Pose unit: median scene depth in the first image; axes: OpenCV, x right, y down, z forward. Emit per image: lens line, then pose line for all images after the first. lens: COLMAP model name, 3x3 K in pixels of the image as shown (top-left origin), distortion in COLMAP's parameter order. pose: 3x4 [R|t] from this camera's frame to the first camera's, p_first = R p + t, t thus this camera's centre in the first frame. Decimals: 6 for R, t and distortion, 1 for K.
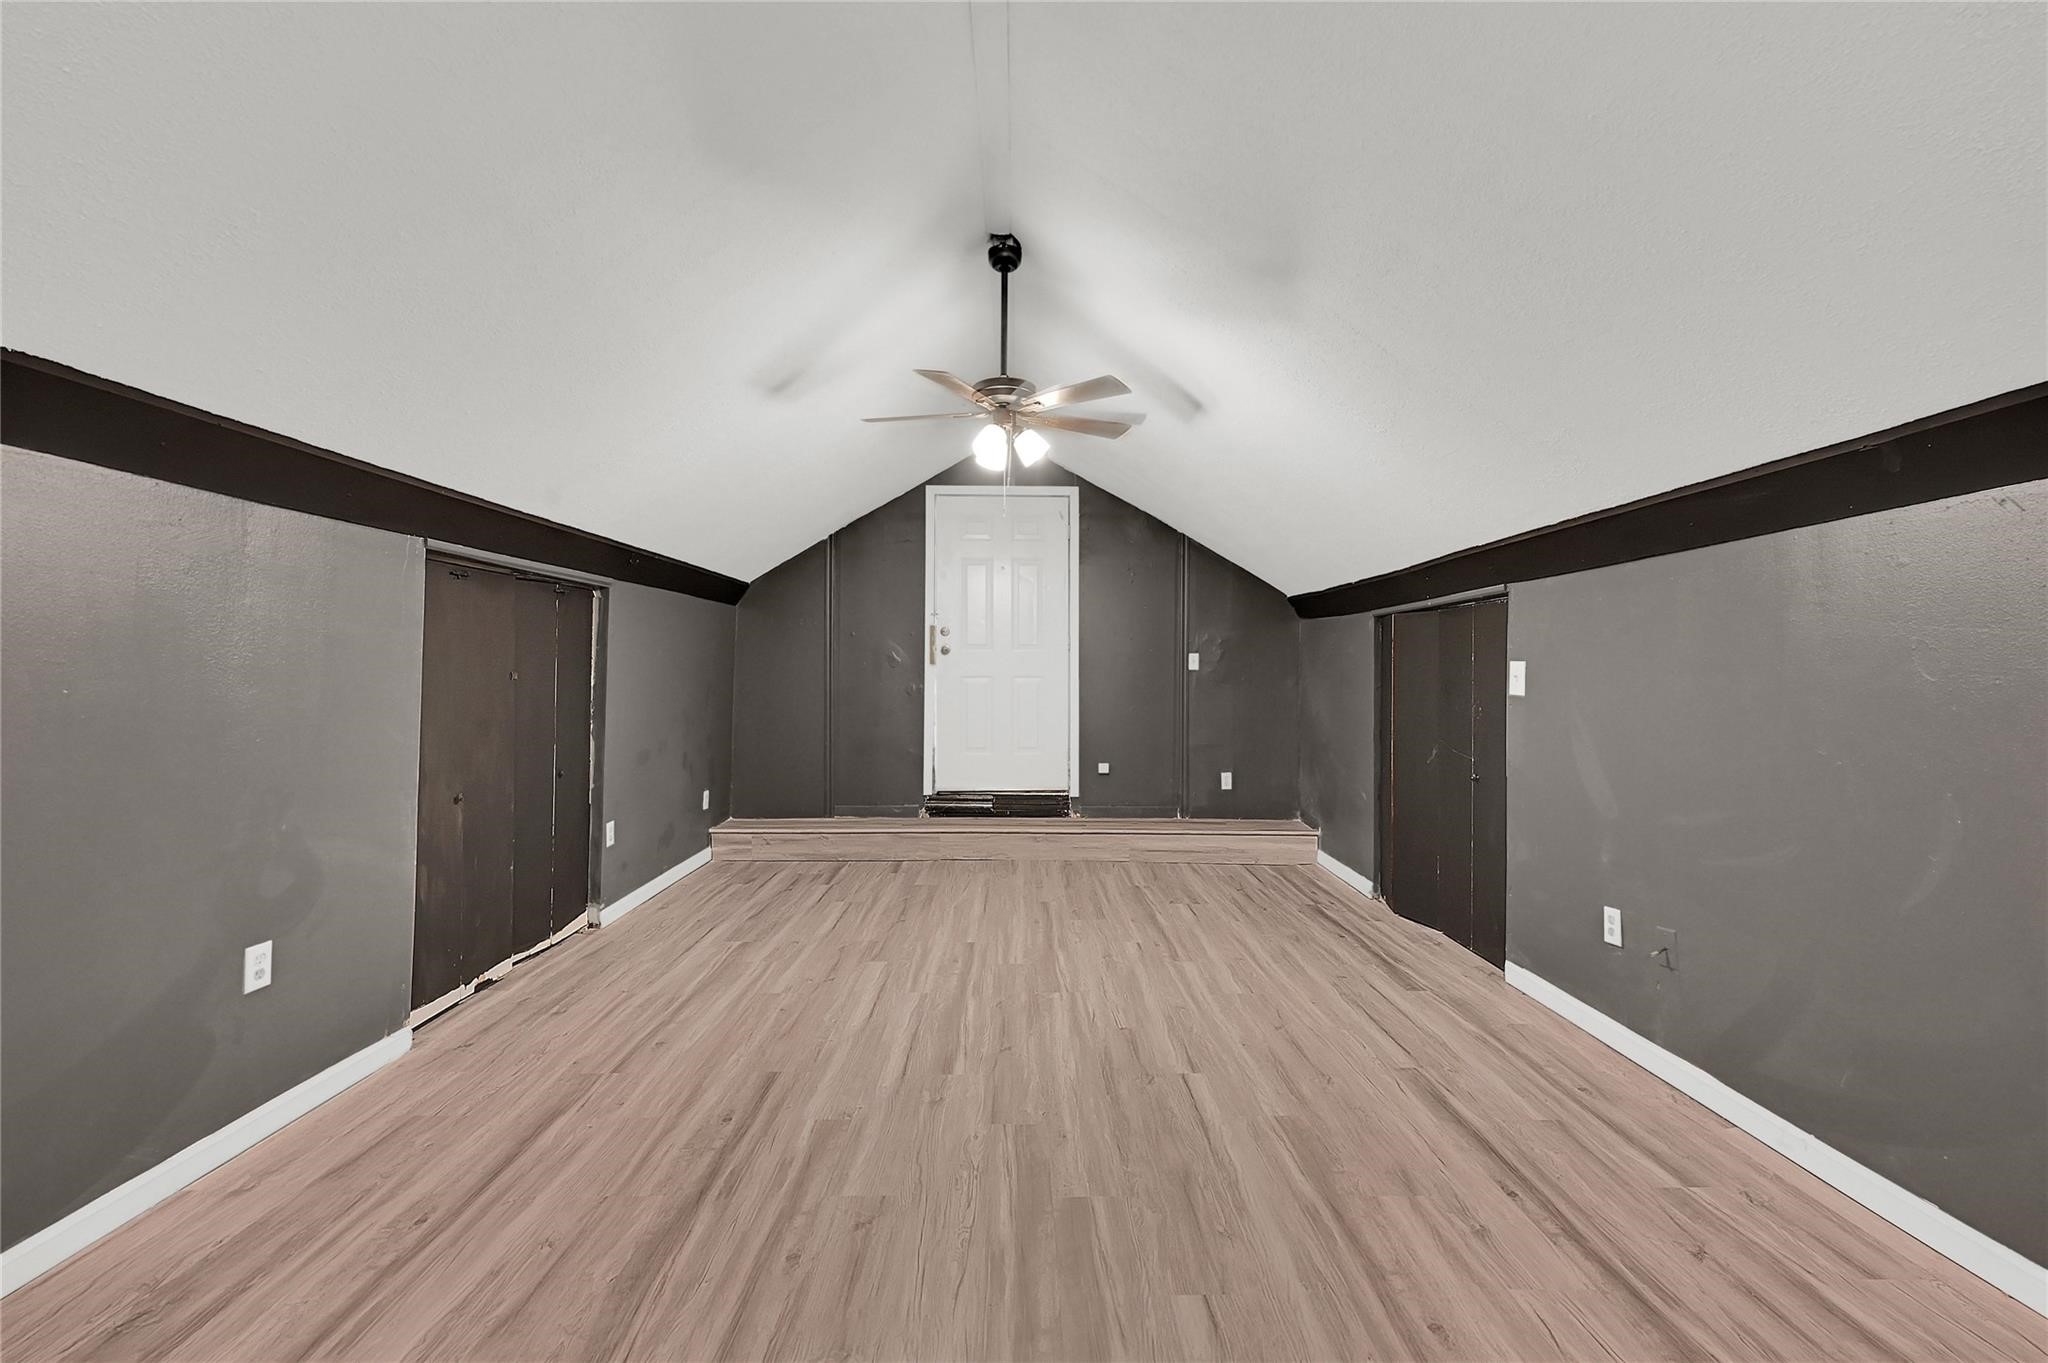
lens RADIAL K [[853.9, 0, 1022.7], [0, 853.9, 674.0], [0, 0, 1]] dist [0.001271, -0.000028]
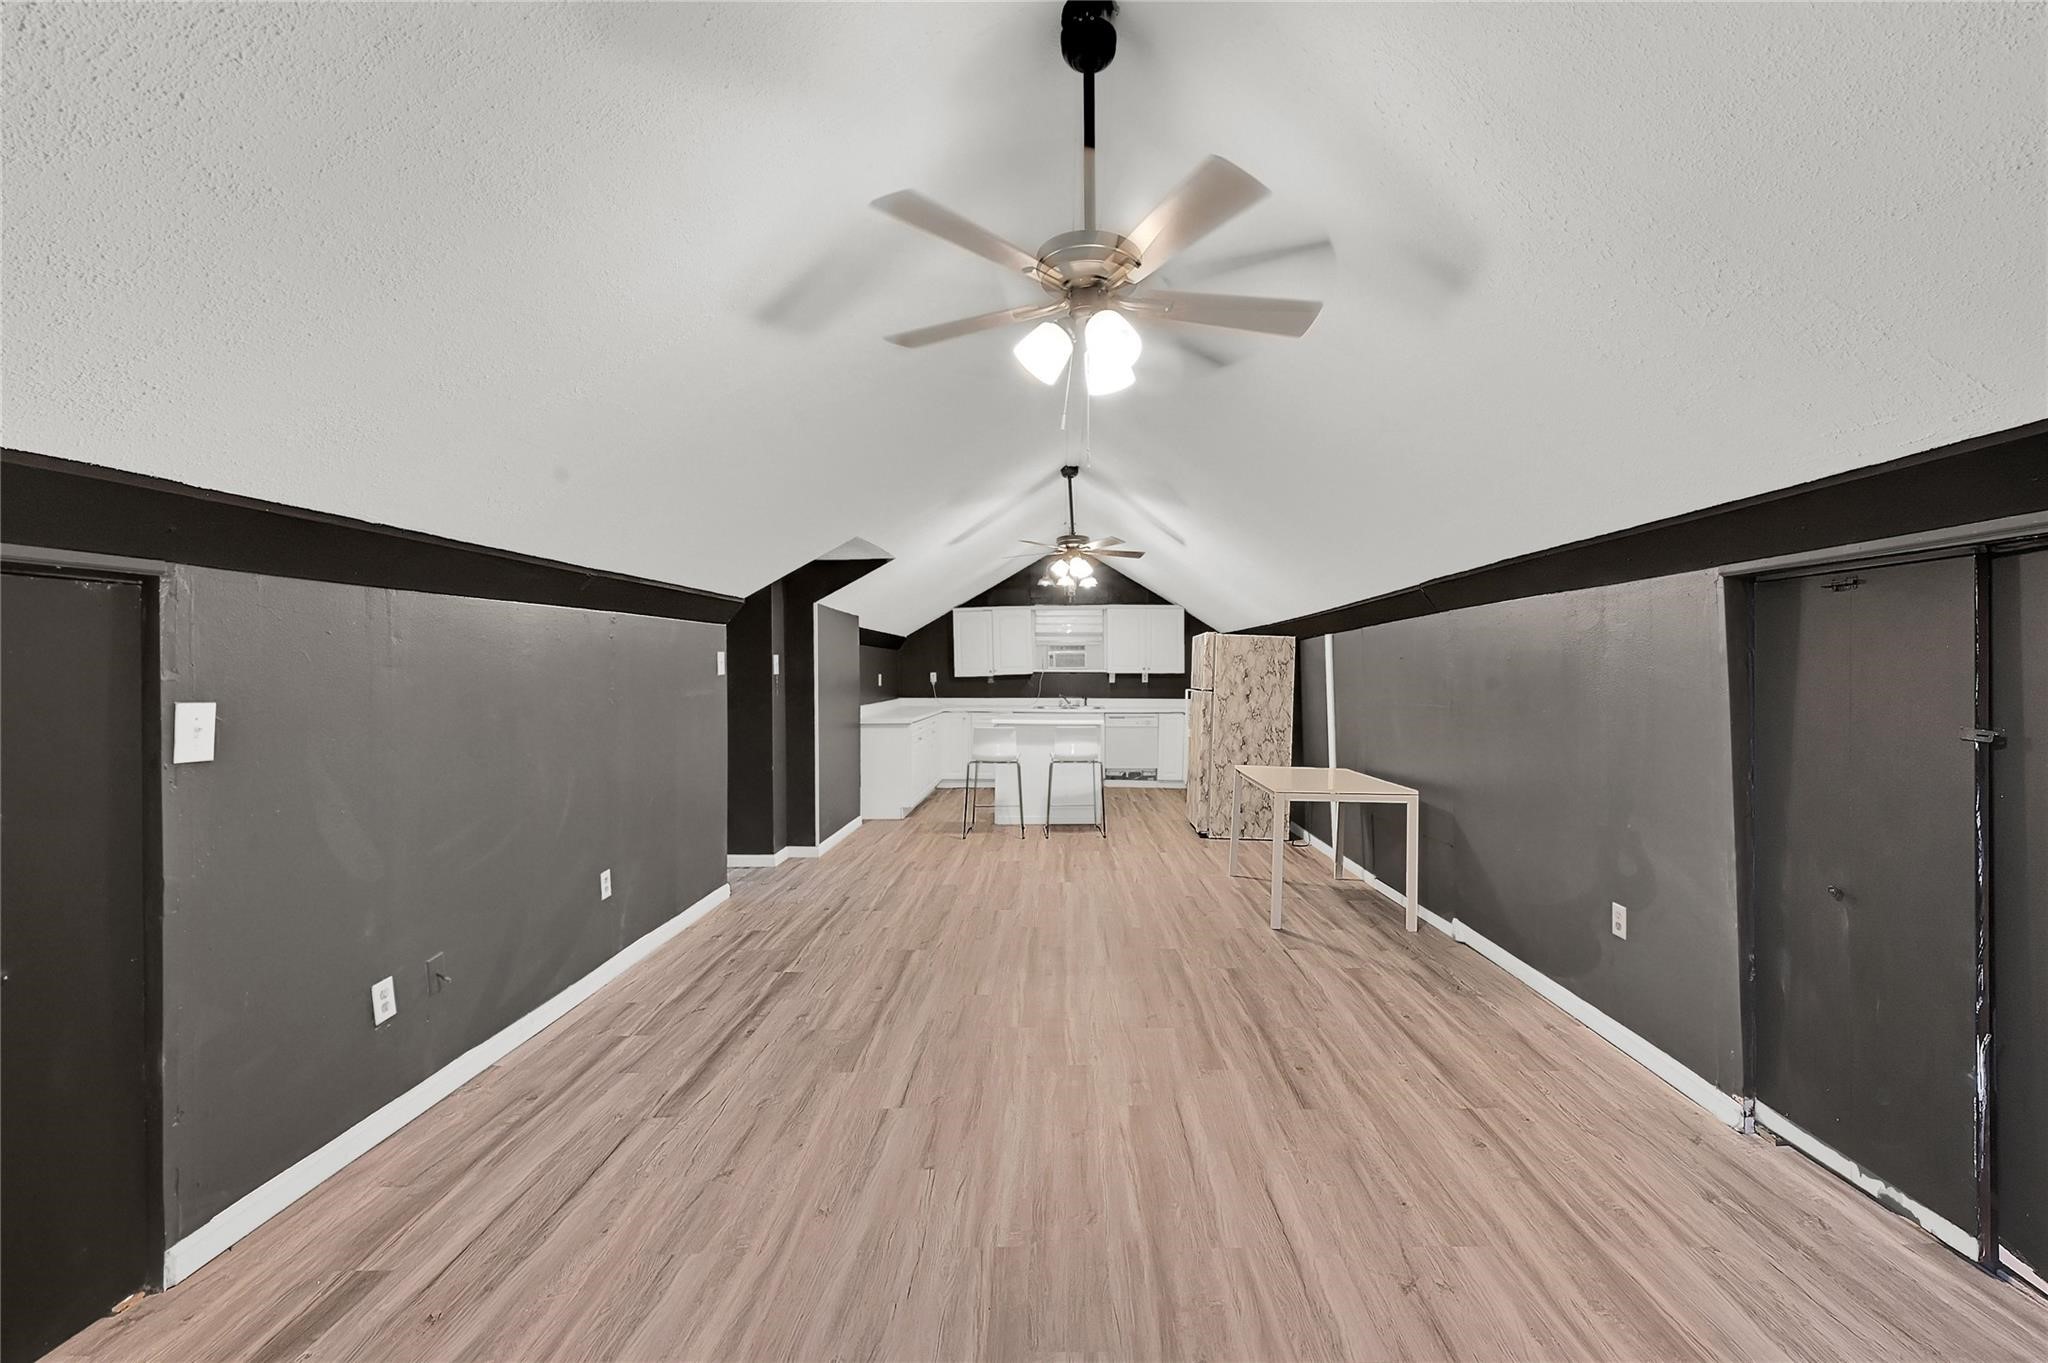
lens RADIAL K [[853.9, 0, 989.6], [0, 853.9, 672.4], [0, 0, 1]] dist [0.001271, -0.000028]
pose [[-0.995839, -0.000995, 0.091126, -0.010136], [-0.000718, 0.999995, 0.003071, -0.053878], [-0.091128, 0.002993, -0.995835, 2.192006]]
